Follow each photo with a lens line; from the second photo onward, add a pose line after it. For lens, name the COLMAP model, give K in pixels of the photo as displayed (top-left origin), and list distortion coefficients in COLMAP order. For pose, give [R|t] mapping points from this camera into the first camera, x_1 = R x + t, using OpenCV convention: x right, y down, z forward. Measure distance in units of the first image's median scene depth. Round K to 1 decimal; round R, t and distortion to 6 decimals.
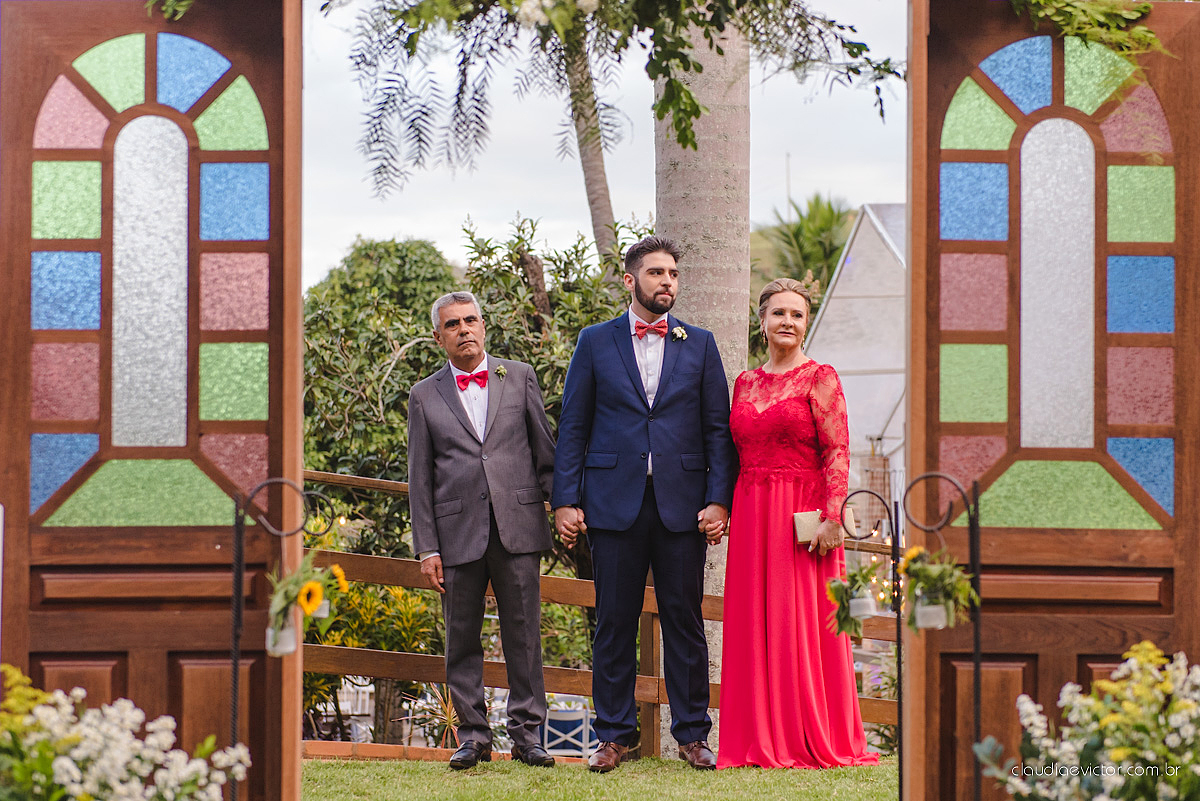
lens RADIAL K [[2772.1, 0, 600.0], [0, 2772.1, 400.5], [0, 0, 1]] dist [-0.021319, -0.137074]
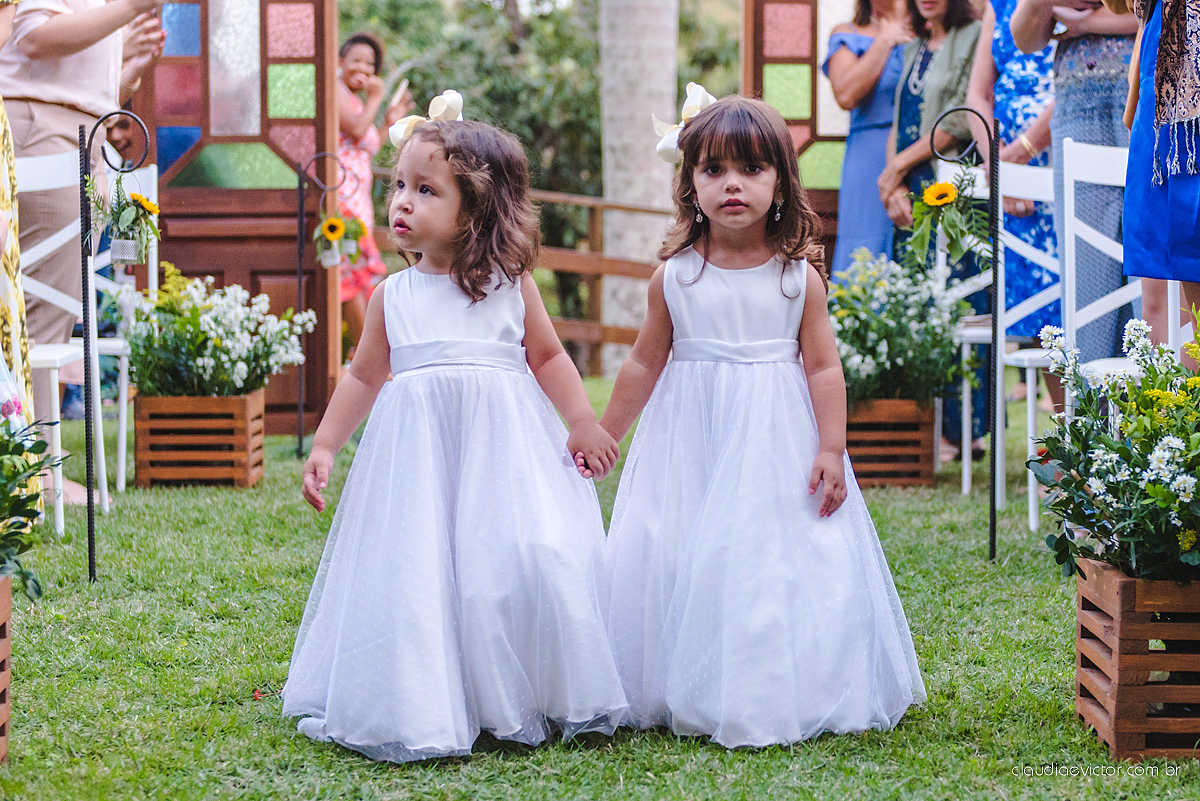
lens RADIAL K [[2703.2, 0, 702.8], [0, 2703.2, 351.6], [0, 0, 1]] dist [0.052323, -0.127406]
pose [[0.999145, -0.006534, 0.040819, 0.029017], [0.003067, 0.996426, 0.084410, 0.010462], [-0.041225, -0.084213, 0.995595, -0.472256]]
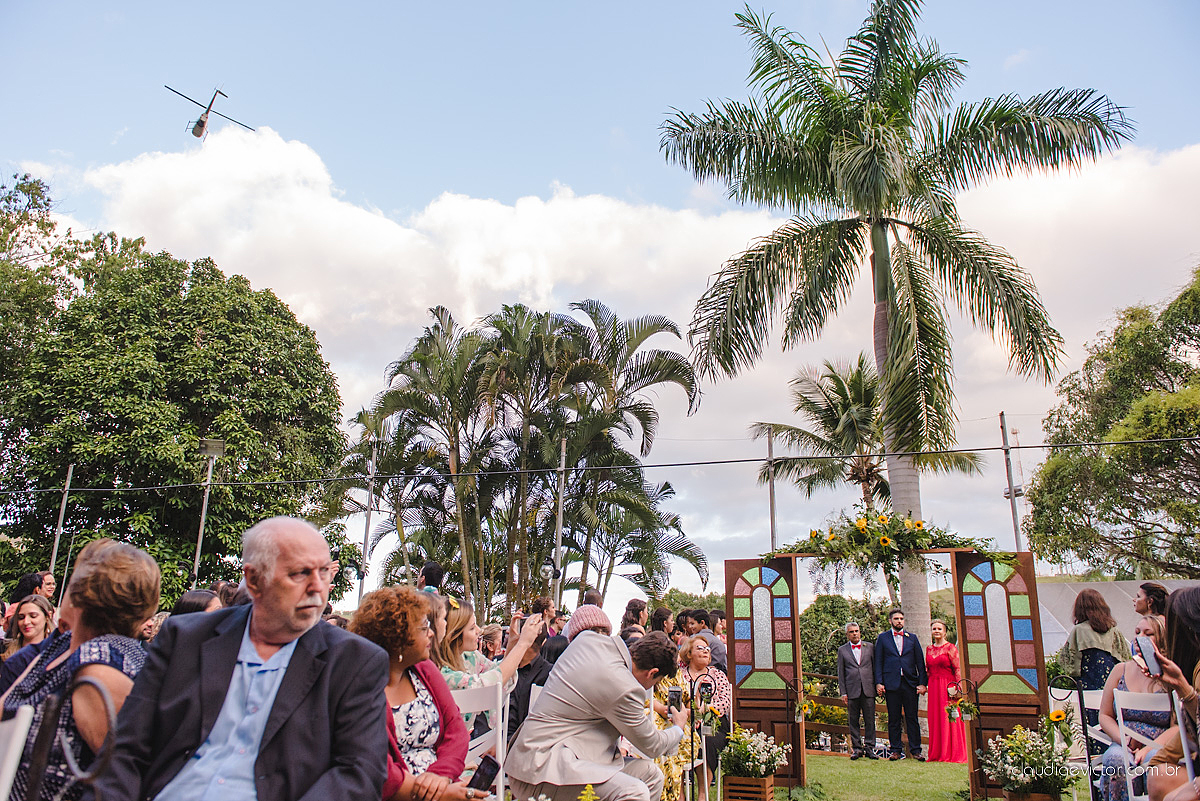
lens RADIAL K [[832.0, 0, 600.0], [0, 832.0, 400.5], [0, 0, 1]] dist [-0.033385, -0.019623]
pose [[0.942733, -0.083965, -0.322806, 0.038560], [-0.009943, 0.960293, -0.278817, -0.020821], [0.333399, 0.266060, 0.904465, -0.303333]]
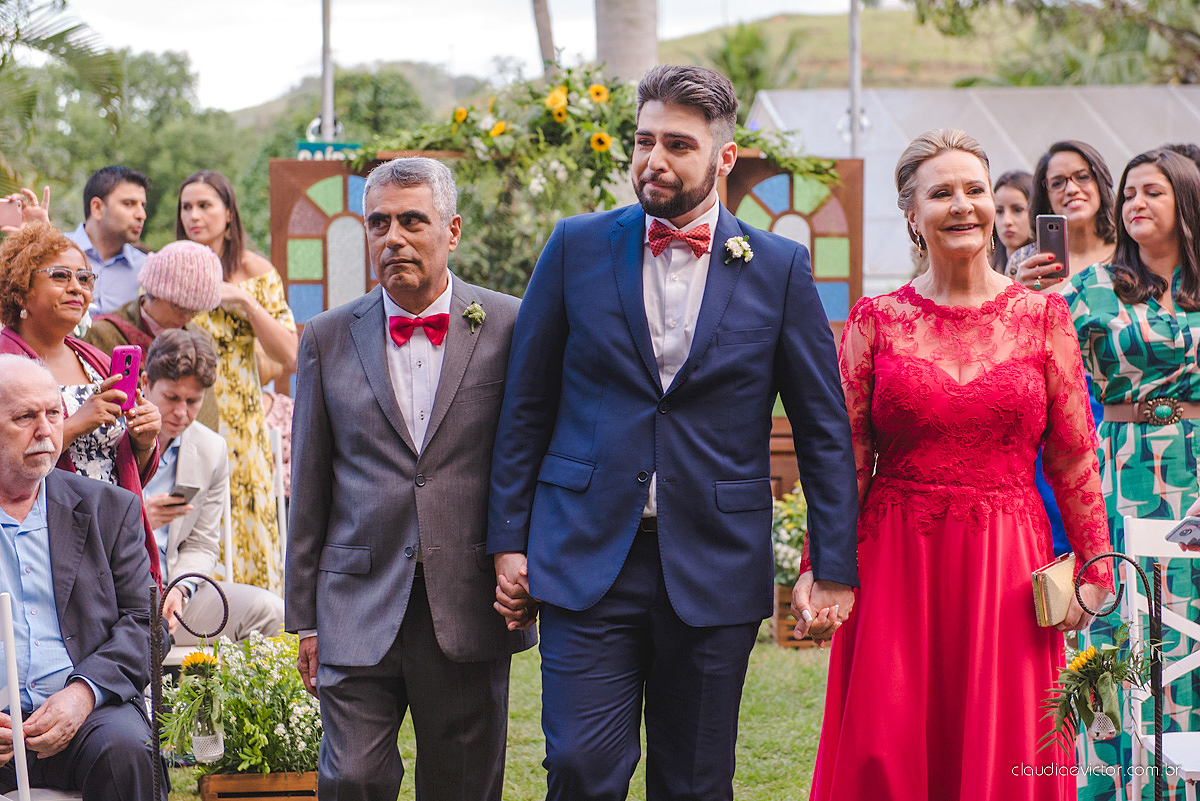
lens RADIAL K [[2772.1, 0, 600.0], [0, 2772.1, 400.5], [0, 0, 1]] dist [-0.021319, -0.137074]
pose [[0.999771, -0.010051, 0.018869, -0.015721], [0.008397, 0.996276, 0.085806, -0.144328], [-0.019661, -0.085628, 0.996133, -1.055505]]
